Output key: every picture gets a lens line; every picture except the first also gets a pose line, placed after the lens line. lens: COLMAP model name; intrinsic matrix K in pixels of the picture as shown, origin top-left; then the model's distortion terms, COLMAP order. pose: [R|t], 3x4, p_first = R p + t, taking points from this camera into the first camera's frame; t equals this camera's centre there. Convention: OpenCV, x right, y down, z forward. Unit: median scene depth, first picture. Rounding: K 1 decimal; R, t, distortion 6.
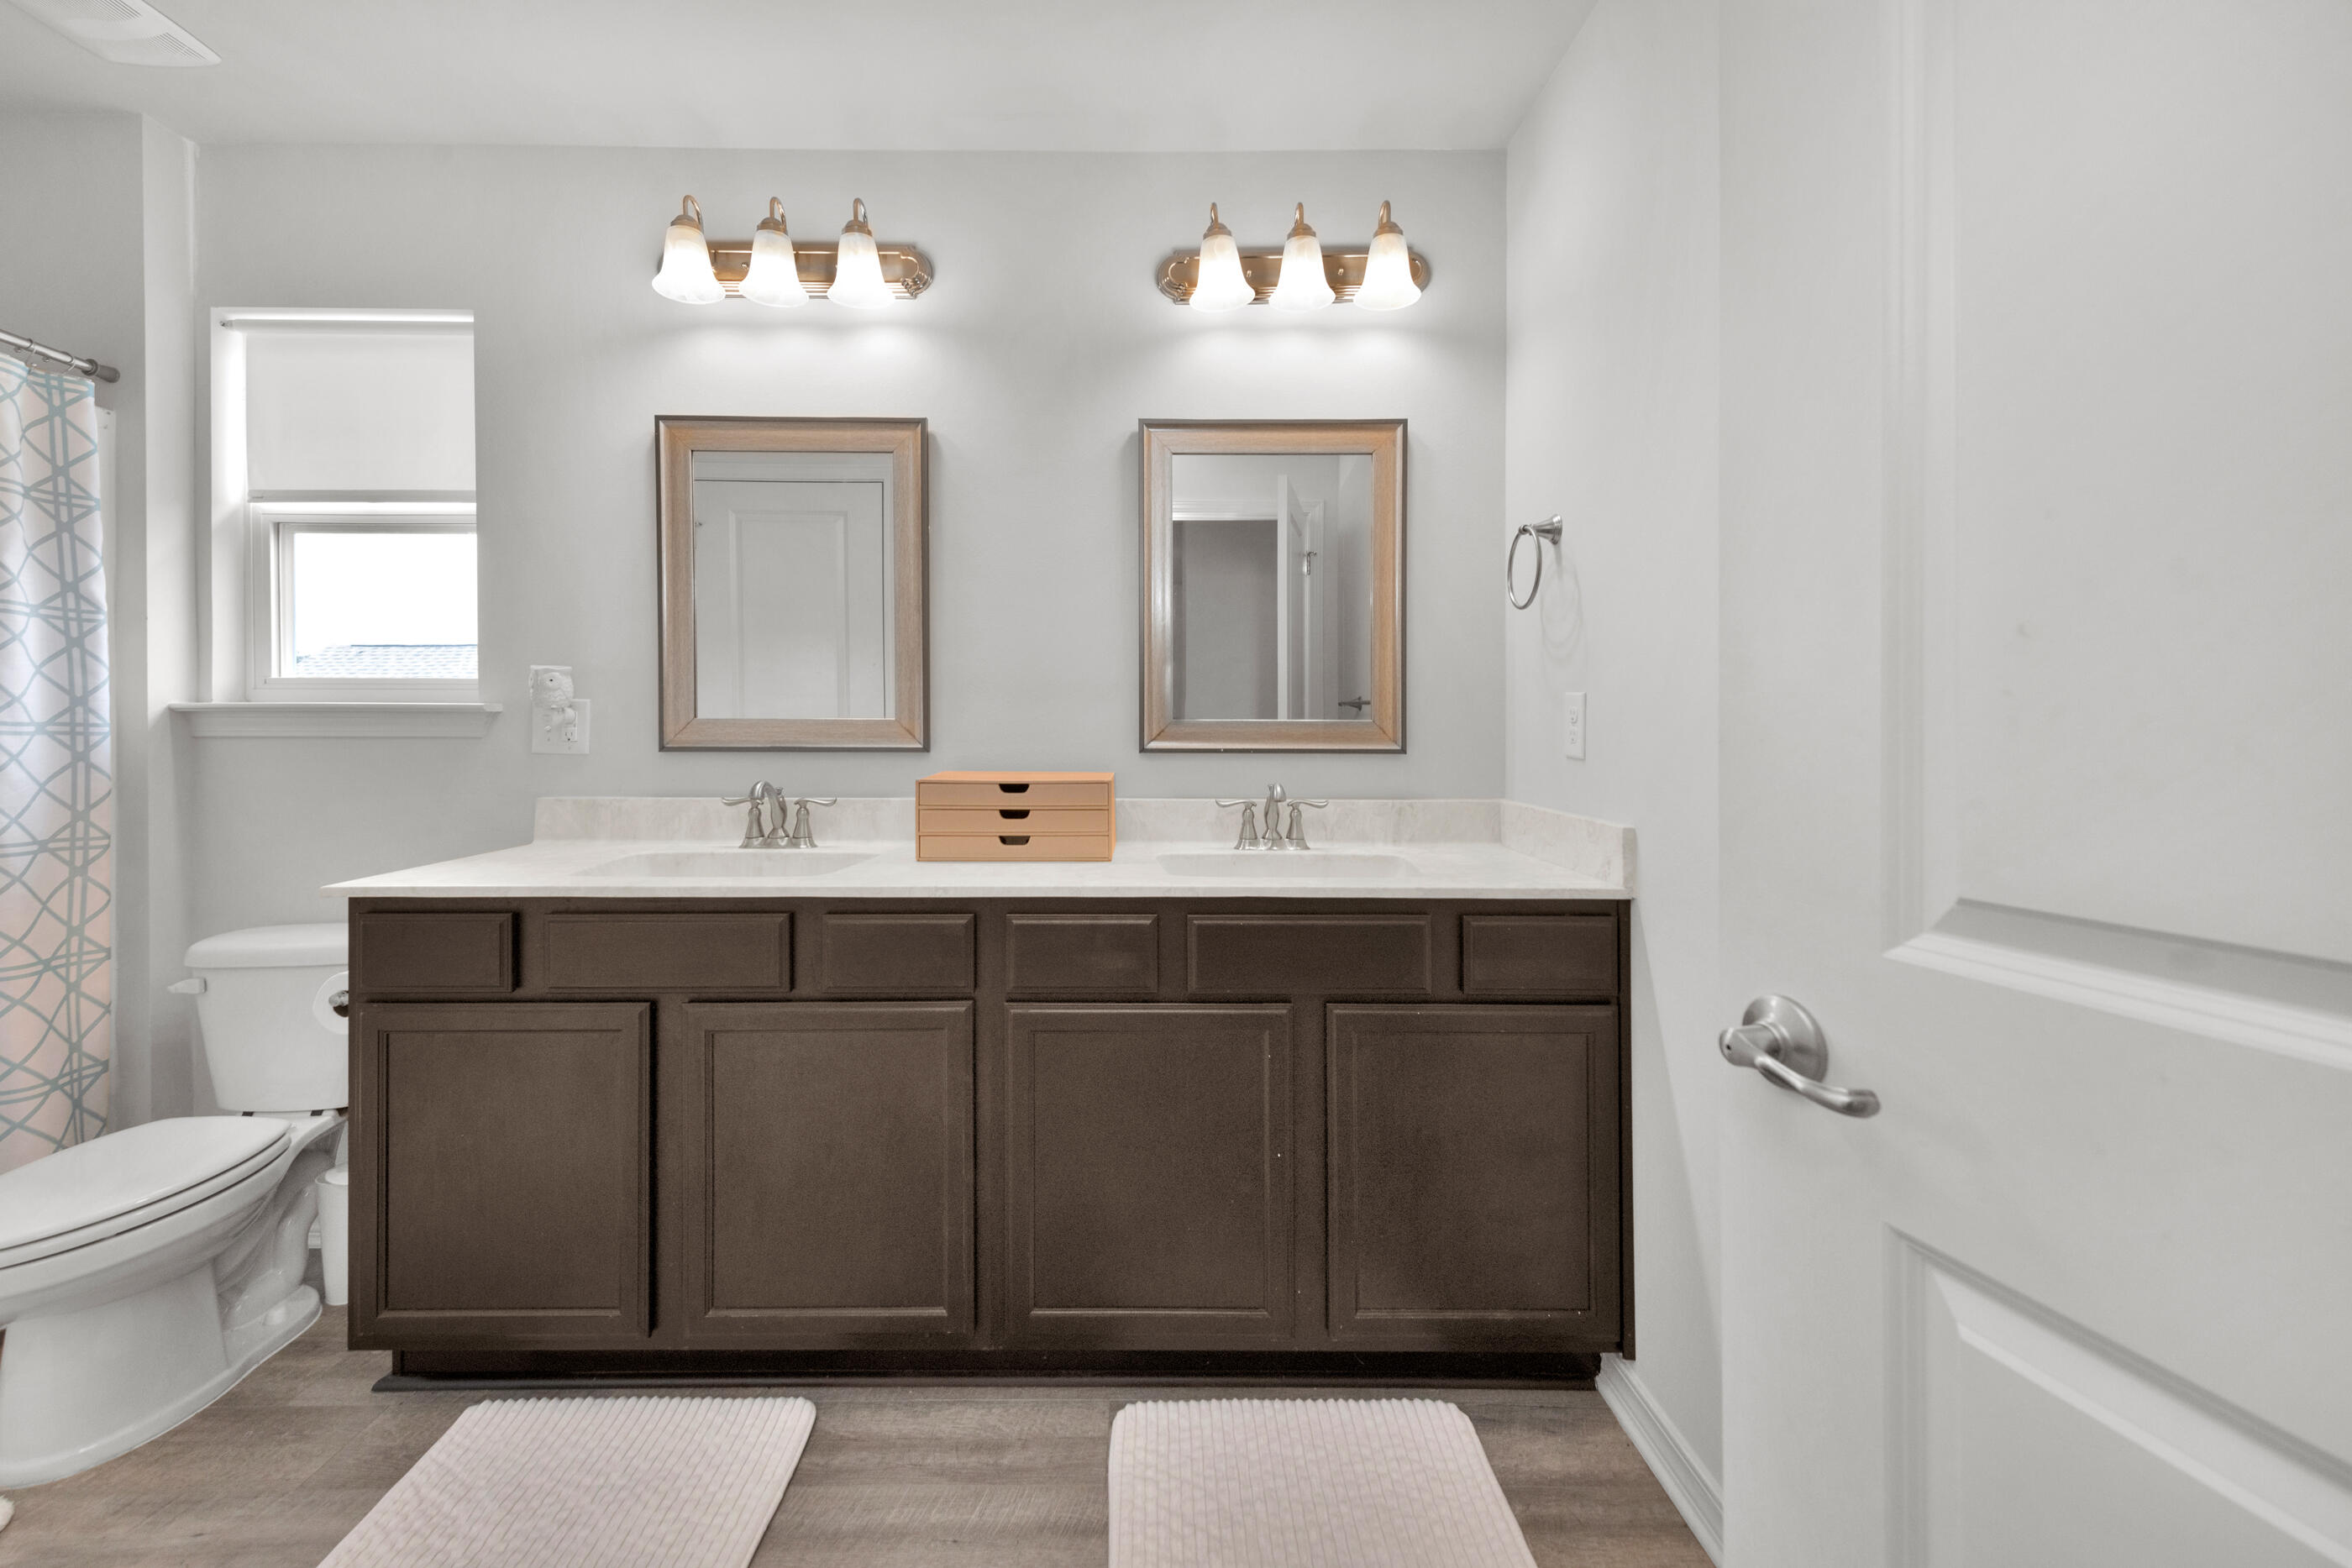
lens RADIAL K [[997.3, 0, 1223.6], [0, 997.3, 726.1], [0, 0, 1]] dist [0.021736, -0.001639]
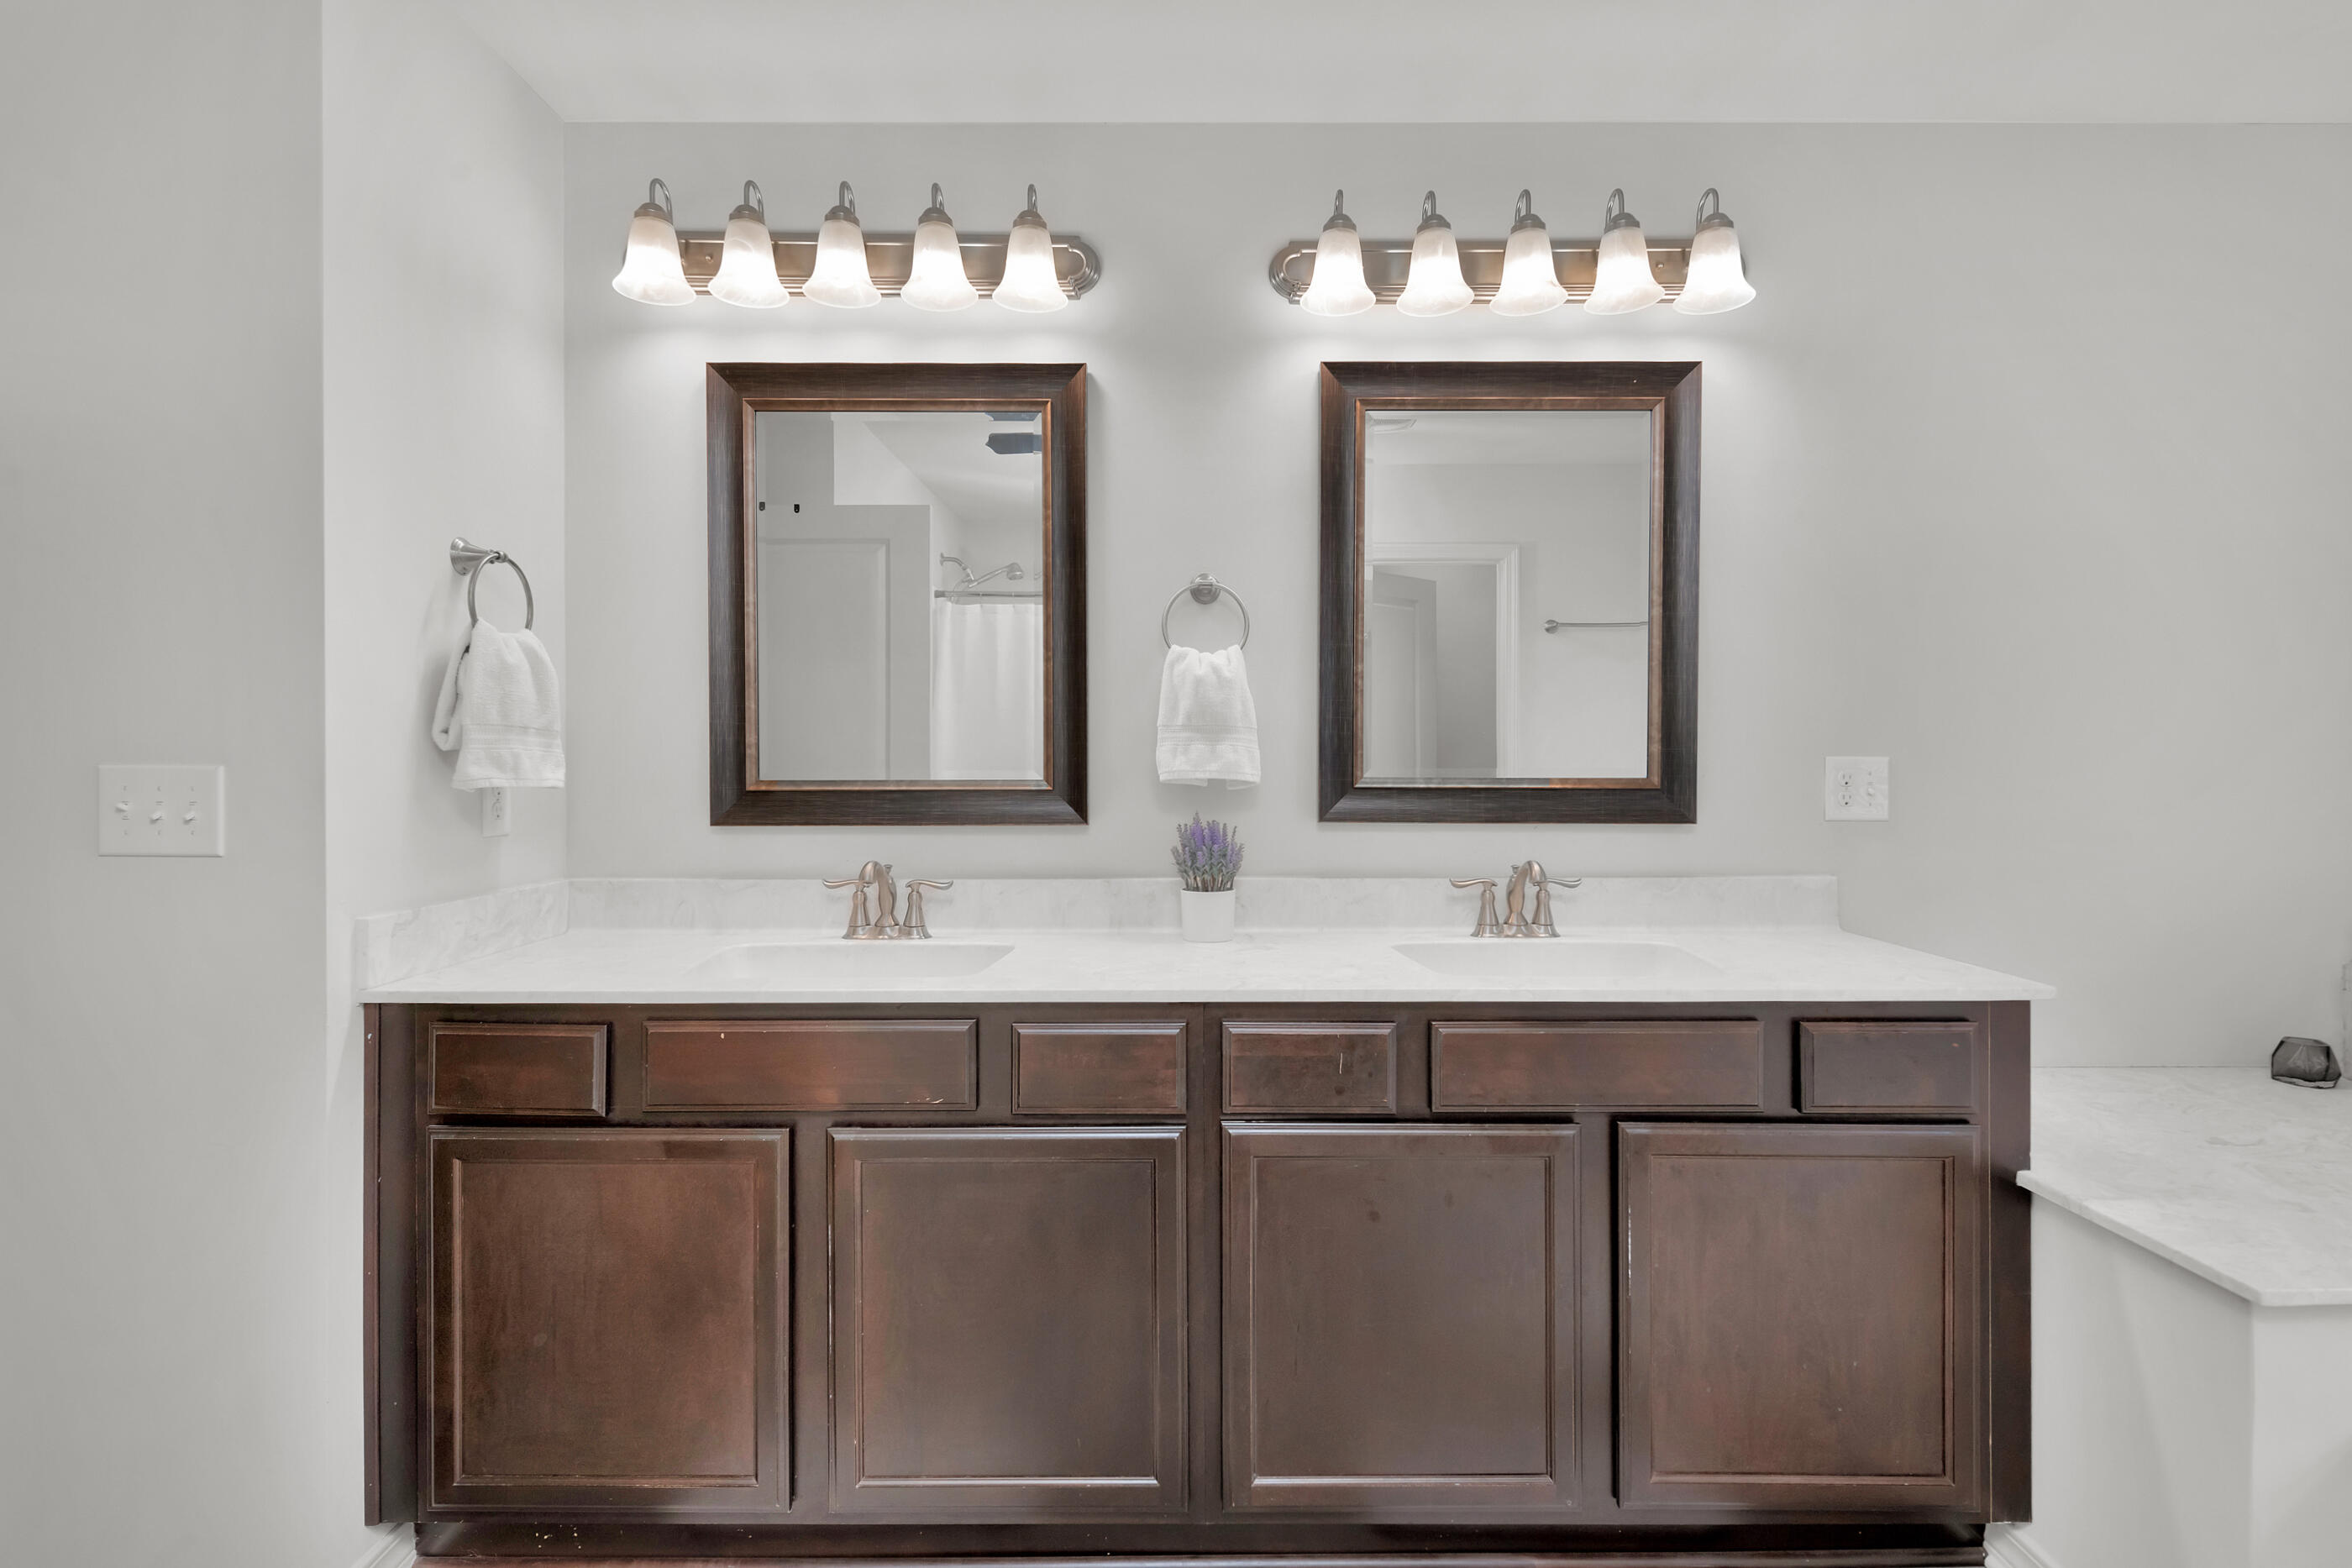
lens RADIAL K [[1178.4, 0, 1176.5], [0, 1178.4, 779.5], [0, 0, 1]] dist [-0.000849, 0.000314]
pose [[0.999837, -0.002243, 0.017942, -0.216887], [0.002551, 0.999849, -0.017196, 0.004407], [-0.017900, 0.017239, 0.999691, -0.005227]]
